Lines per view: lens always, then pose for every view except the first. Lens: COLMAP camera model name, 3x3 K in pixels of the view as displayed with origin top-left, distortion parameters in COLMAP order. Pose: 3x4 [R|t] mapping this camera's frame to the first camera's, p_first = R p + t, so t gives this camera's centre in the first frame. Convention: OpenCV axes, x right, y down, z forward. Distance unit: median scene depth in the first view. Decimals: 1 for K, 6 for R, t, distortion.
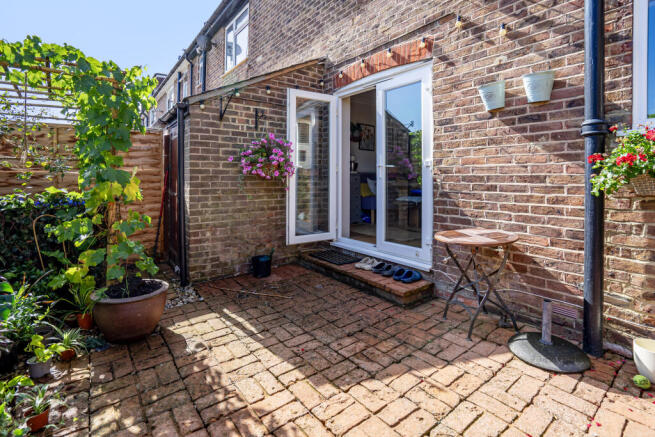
lens RADIAL K [[318.7, 0, 328.2], [0, 318.7, 168.7], [0, 0, 1]] dist [-0.002785, -0.000677]
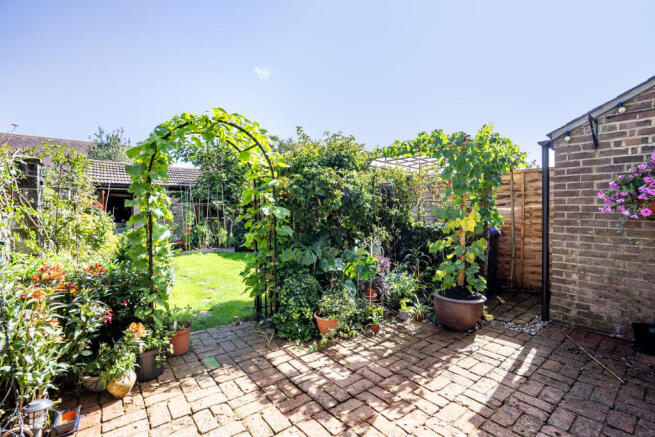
lens RADIAL K [[307.7, 0, 328.1], [0, 307.7, 206.5], [0, 0, 1]] dist [-0.000049, 0.000255]
pose [[0.051009, -0.001891, -0.998696, 0.648090], [0.026286, 0.999654, -0.000551, -0.020214], [0.998352, -0.026224, 0.051041, 0.344177]]
